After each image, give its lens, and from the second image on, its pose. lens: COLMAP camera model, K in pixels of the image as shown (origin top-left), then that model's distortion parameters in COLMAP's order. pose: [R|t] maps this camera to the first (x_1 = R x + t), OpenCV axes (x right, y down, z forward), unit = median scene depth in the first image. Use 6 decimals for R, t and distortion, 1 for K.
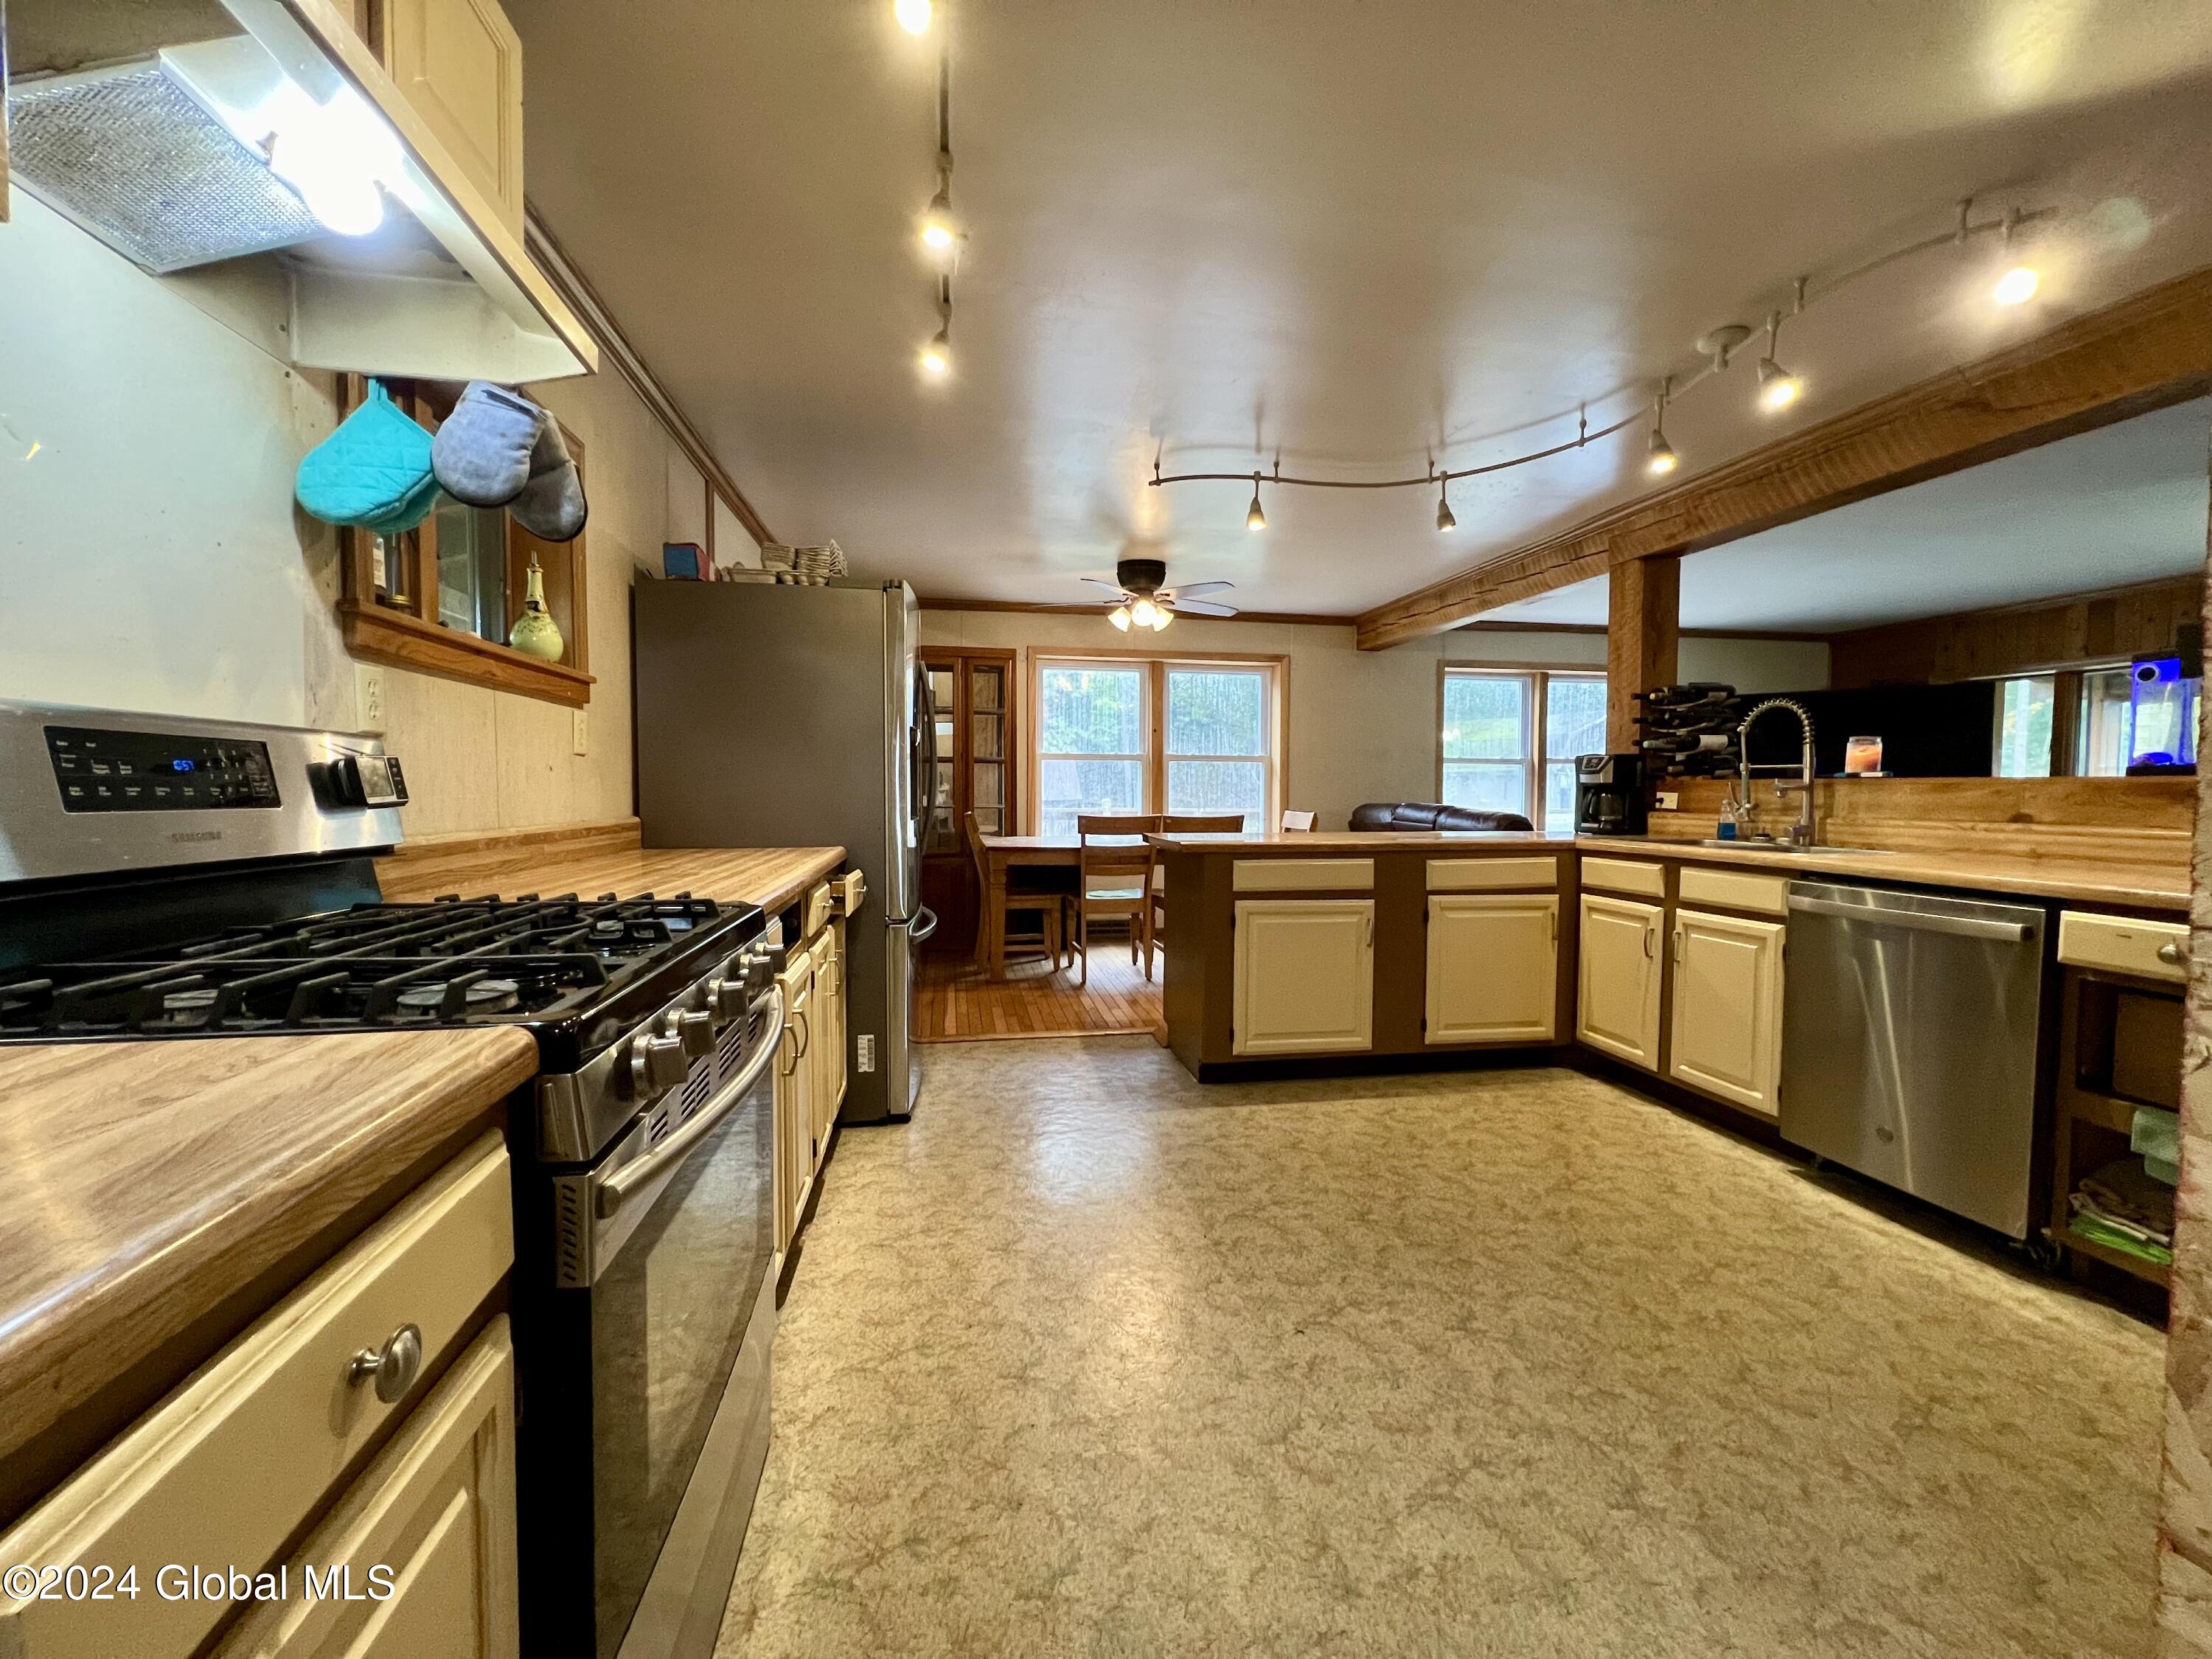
lens RADIAL K [[879.9, 0, 1106.0], [0, 879.9, 829.5], [0, 0, 1]] dist [0.000542, 0.000060]
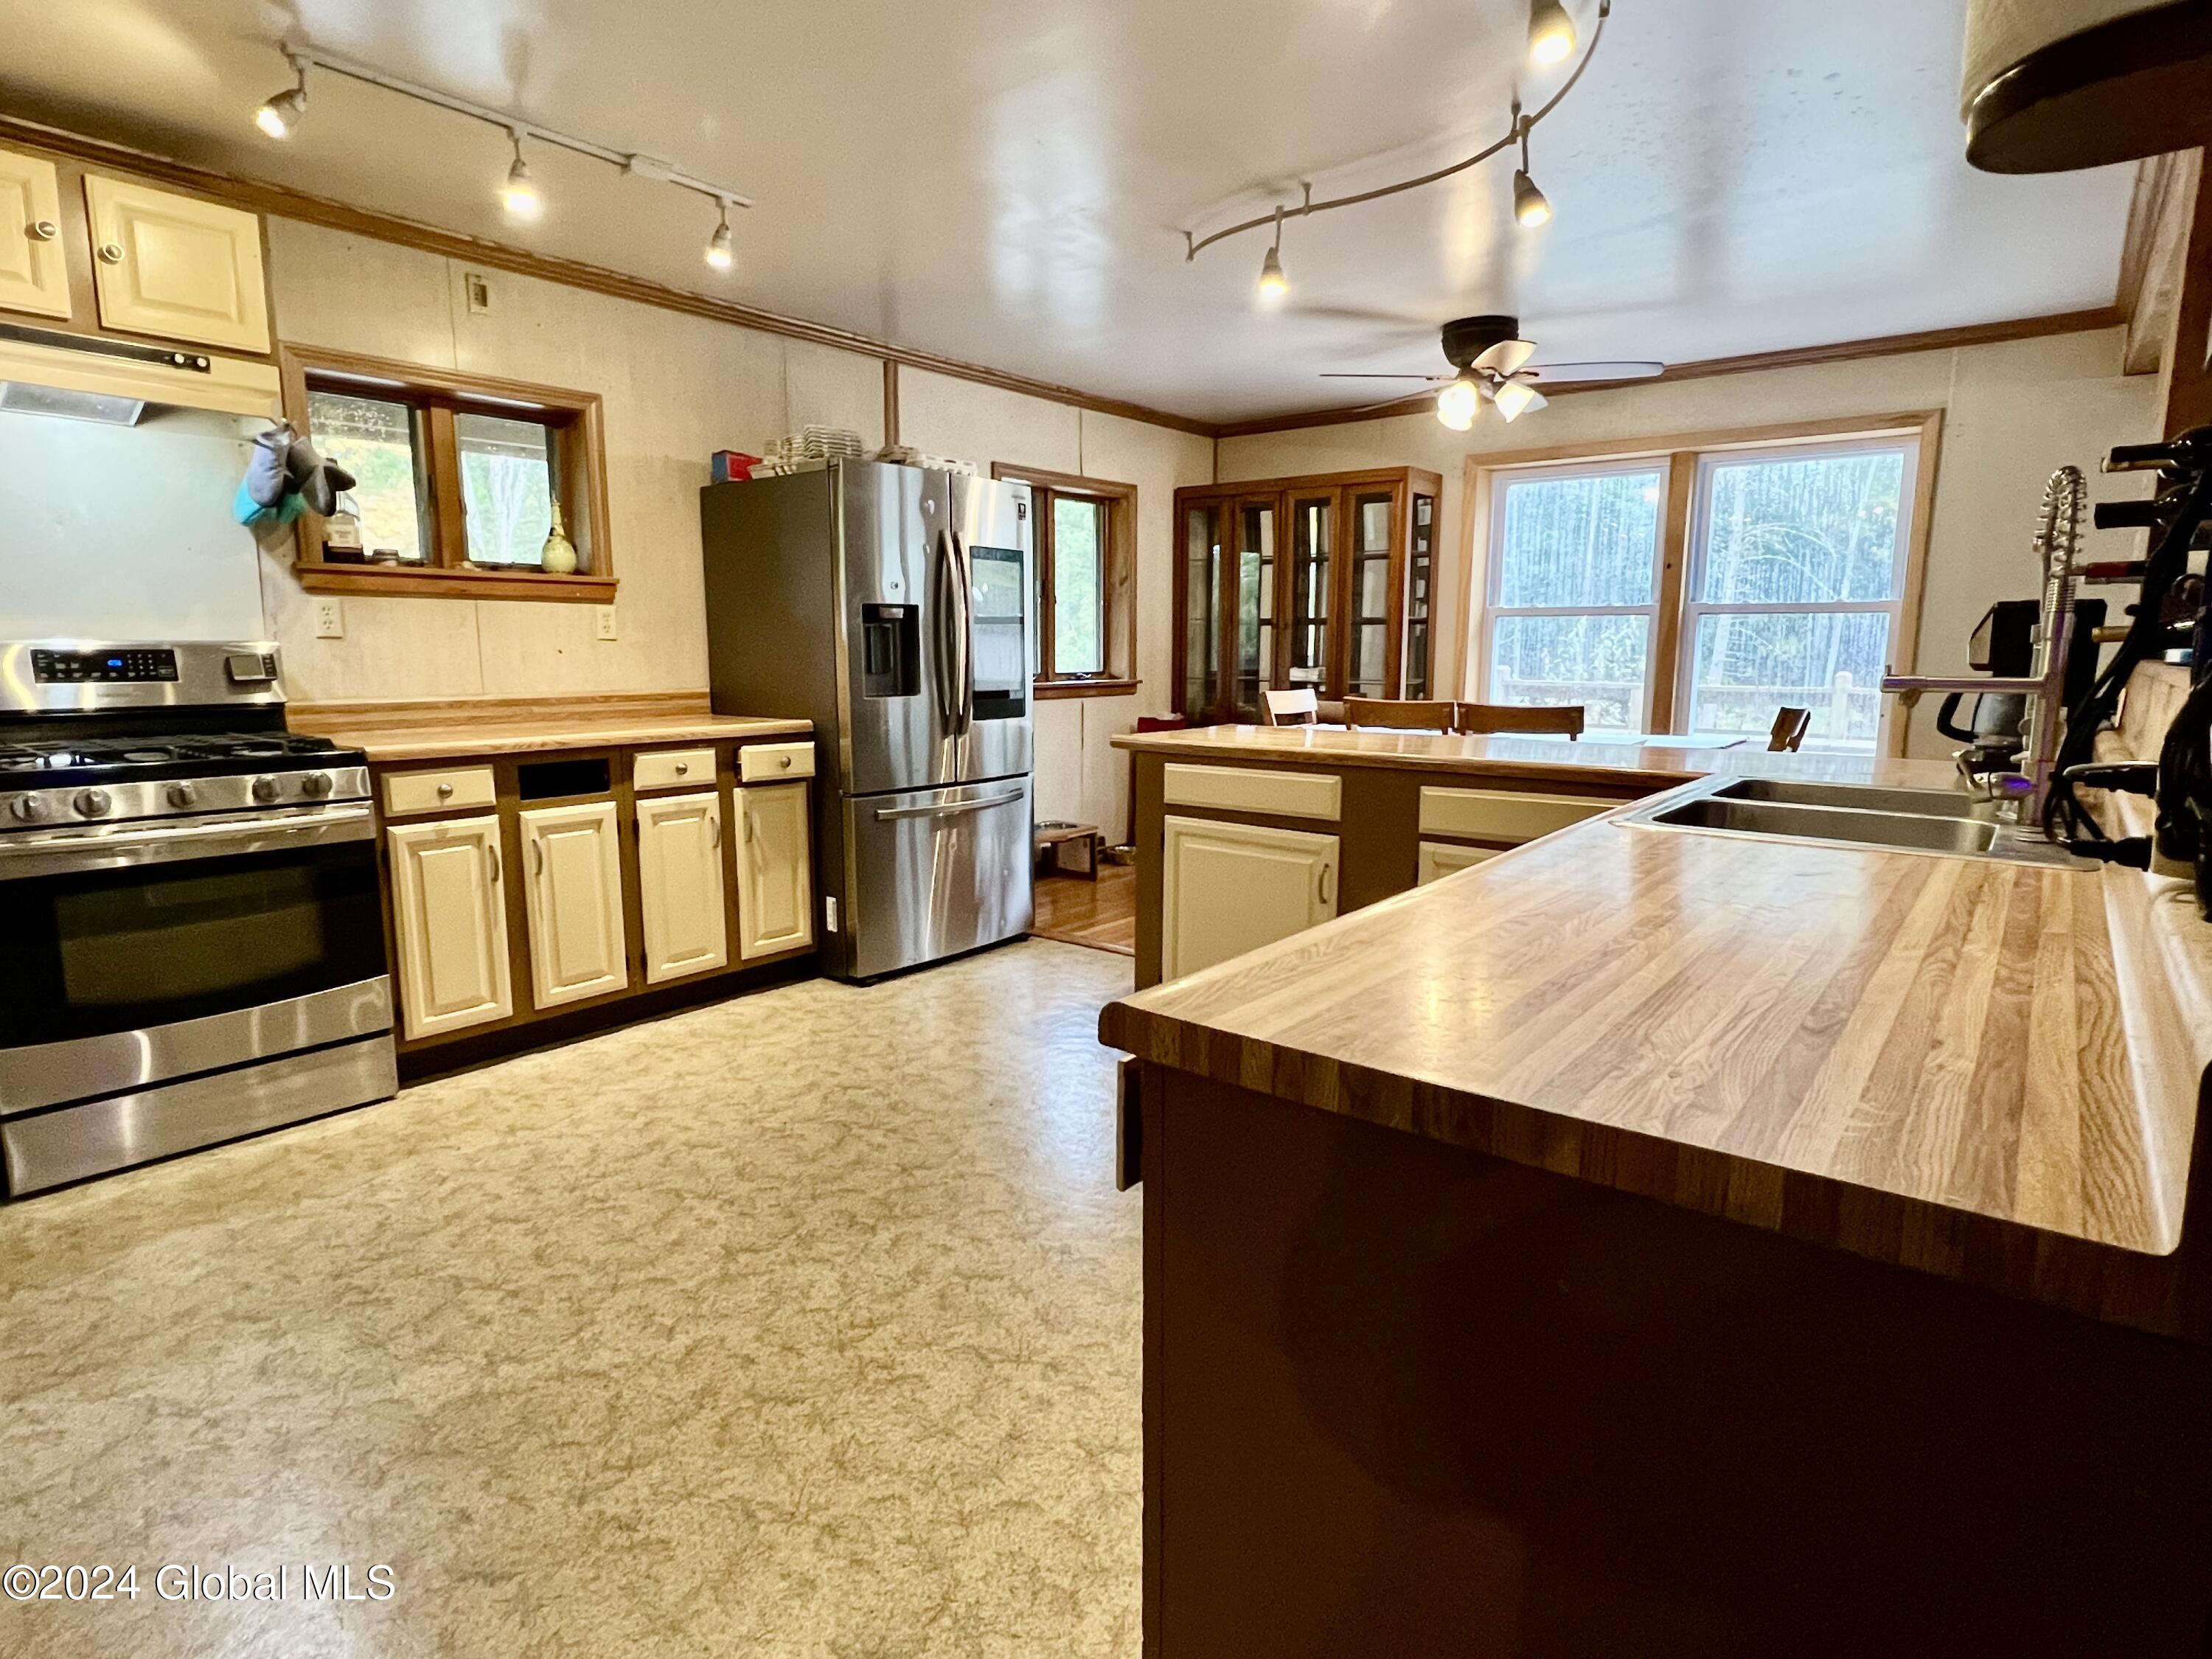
lens RADIAL K [[1168.5, 0, 1106.0], [0, 1168.5, 829.5], [0, 0, 1]] dist [0.003863, -0.000060]
pose [[0.656201, 0.114166, -0.745900, 1.056910], [-0.034109, 0.991966, 0.121822, -0.035917], [0.753815, -0.054497, 0.654823, 0.340446]]
